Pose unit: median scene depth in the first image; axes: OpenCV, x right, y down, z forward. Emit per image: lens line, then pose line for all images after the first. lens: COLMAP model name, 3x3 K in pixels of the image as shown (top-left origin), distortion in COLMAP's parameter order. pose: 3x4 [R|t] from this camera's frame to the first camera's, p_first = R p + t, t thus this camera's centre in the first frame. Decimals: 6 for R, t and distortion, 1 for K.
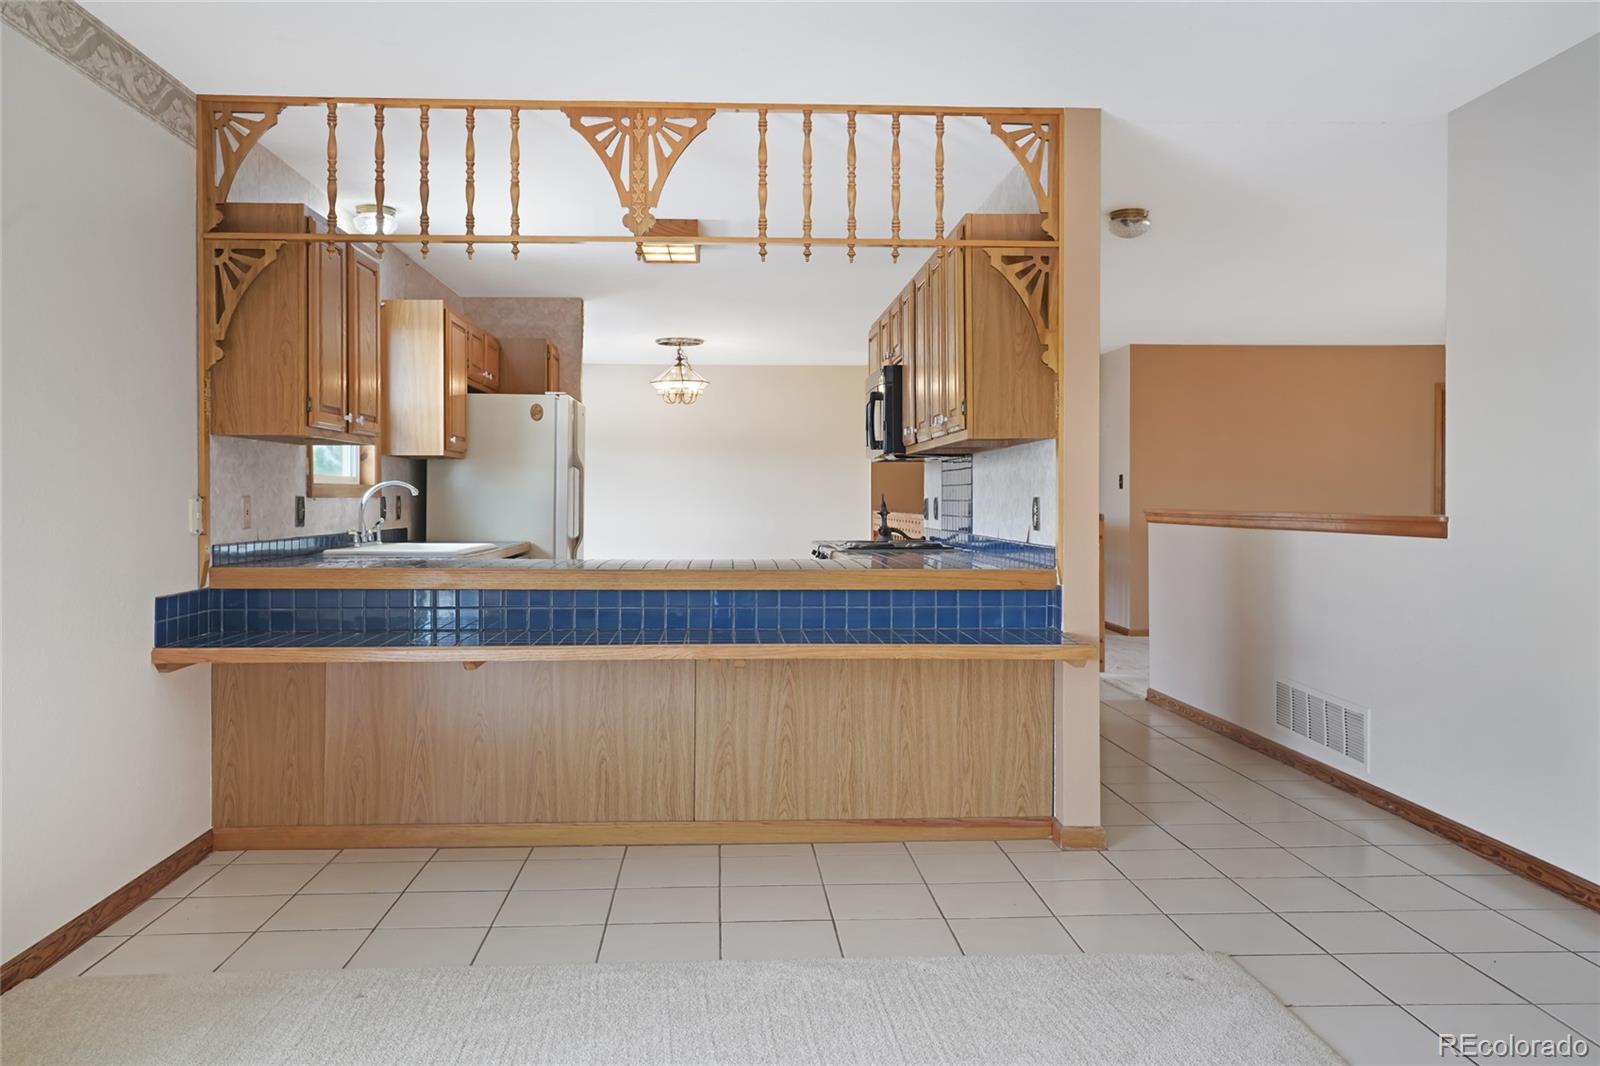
lens RADIAL K [[1254.3, 0, 794.6], [0, 1254.3, 500.9], [0, 0, 1]] dist [-0.002418, 0.051246]
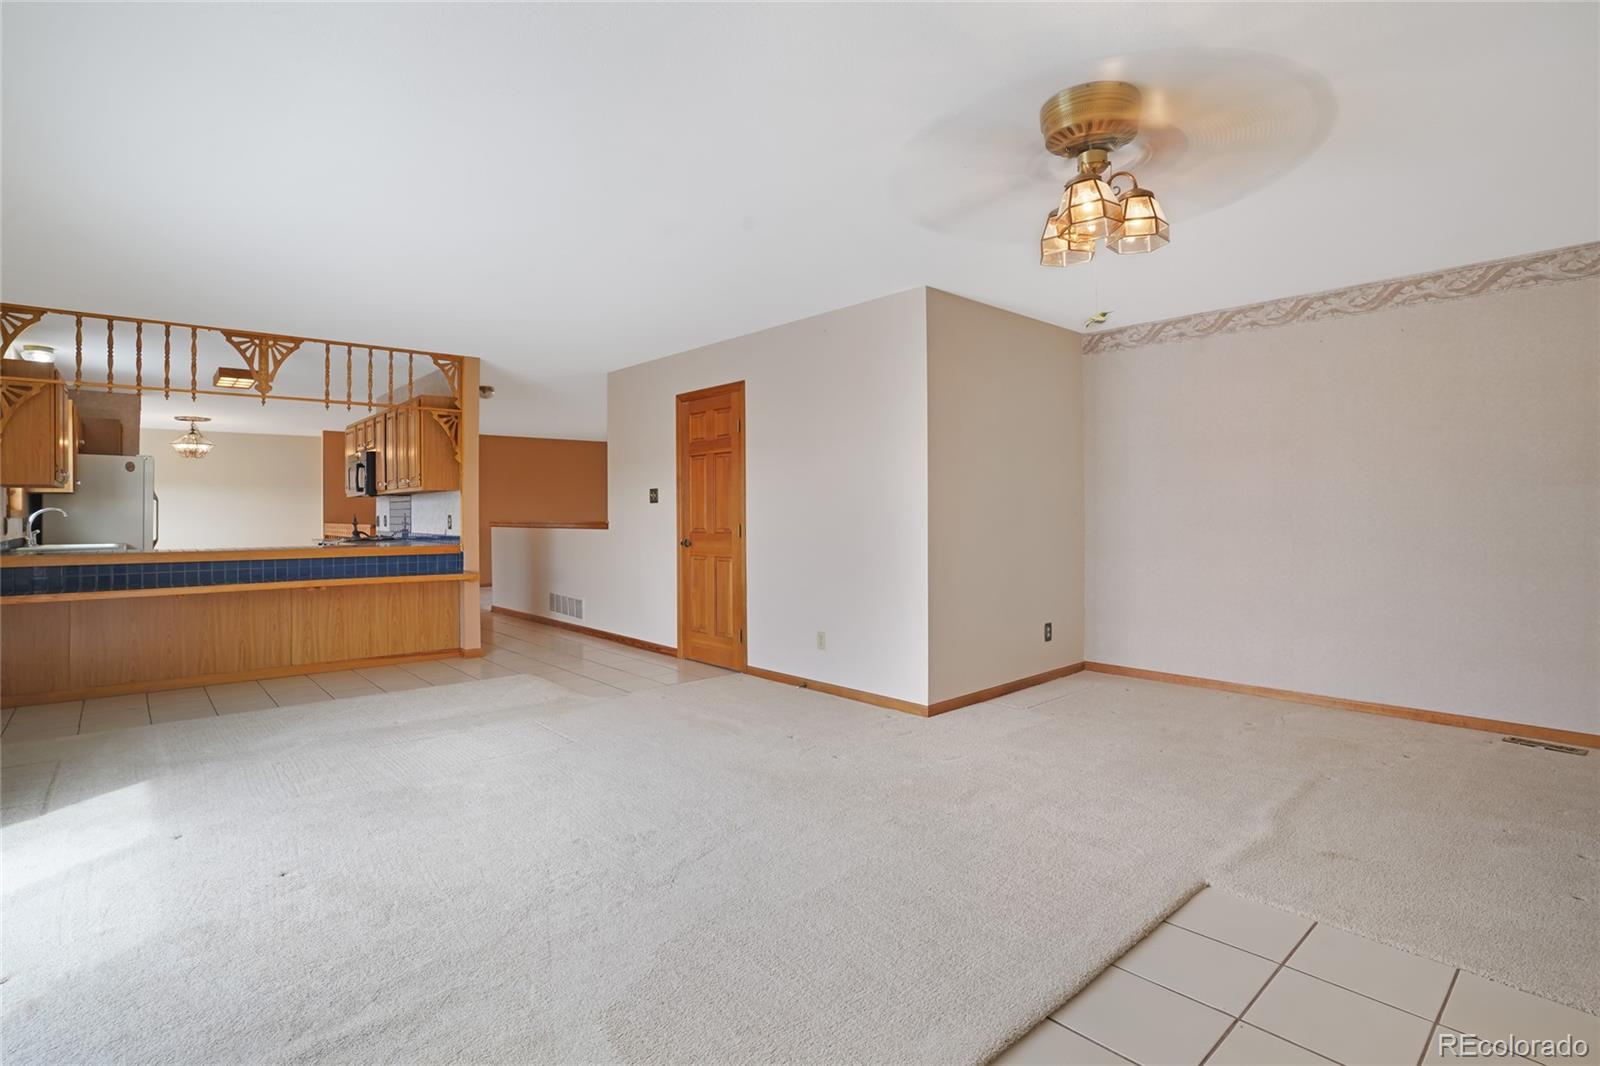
lens RADIAL K [[784.4, 0, 789.2], [0, 784.4, 510.6], [0, 0, 1]] dist [-0.072396, 0.030012]
pose [[0.789451, -0.002833, 0.613807, -0.211607], [0.007200, 0.999963, -0.004646, 0.000160], [-0.613771, 0.008087, 0.789442, -0.576086]]
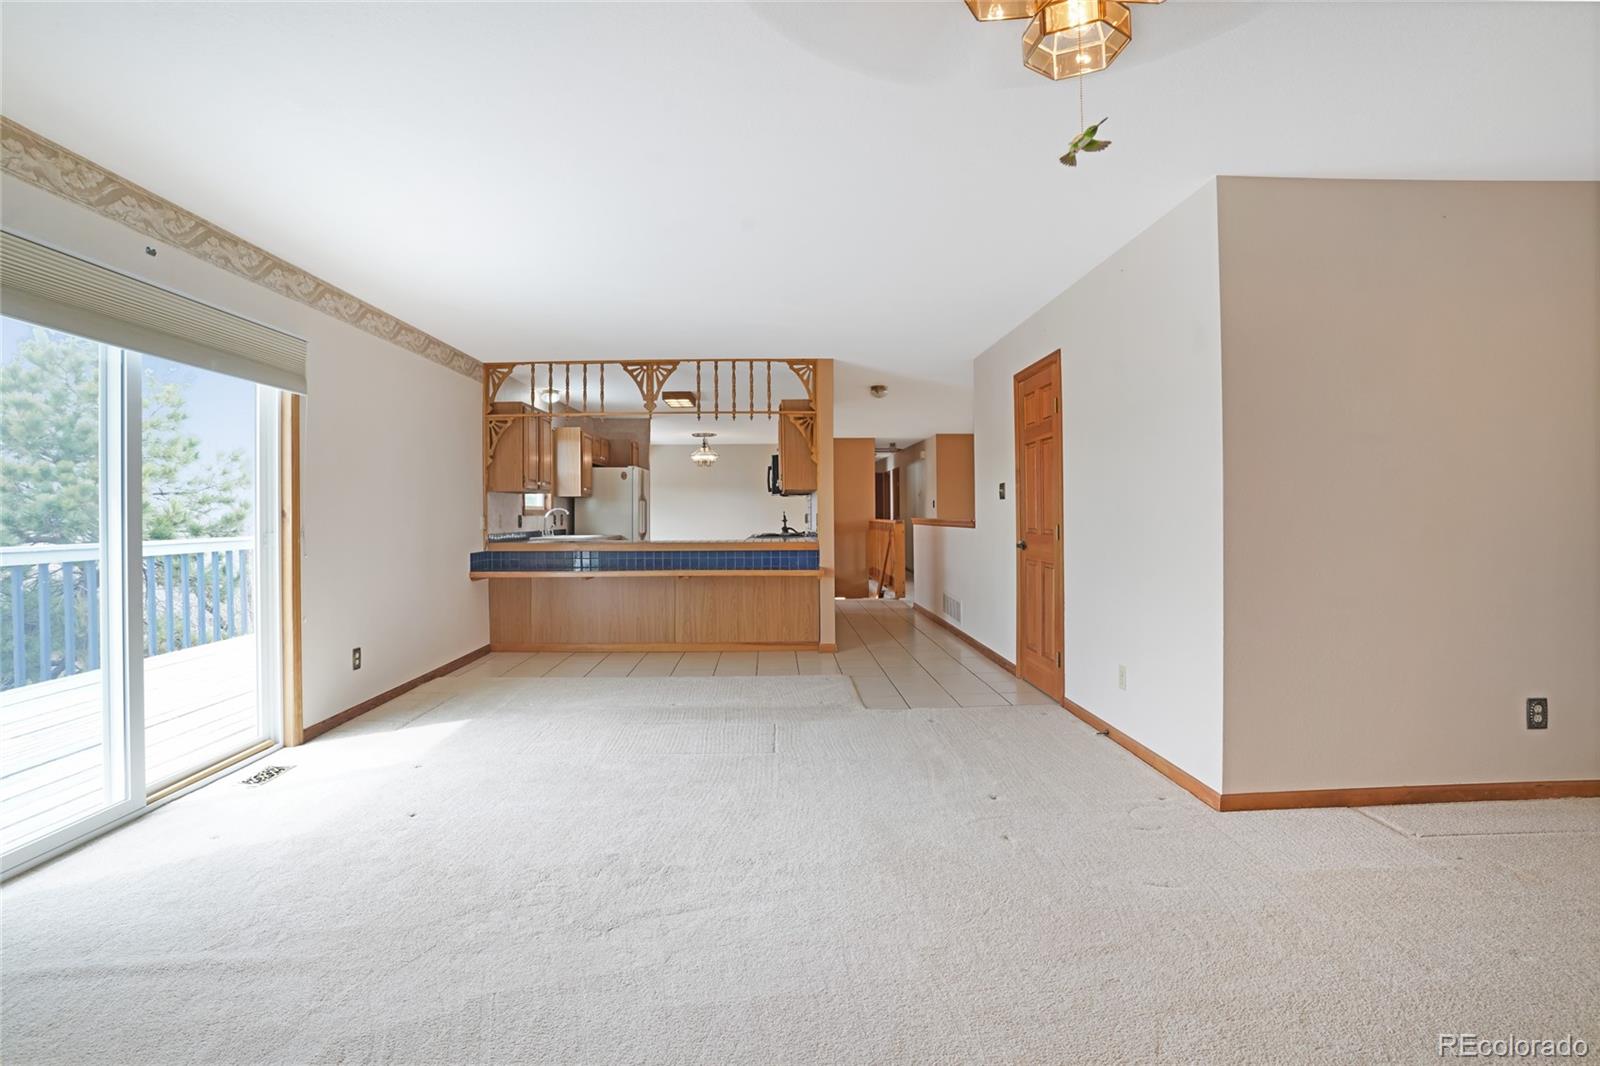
lens RADIAL K [[784.4, 0, 790.8], [0, 784.4, 513.0], [0, 0, 1]] dist [-0.072396, 0.030012]
pose [[0.999485, -0.008328, -0.030983, 0.205774], [0.008249, 0.999962, -0.002690, 0.000801], [0.031004, 0.002433, 0.999516, -0.569416]]
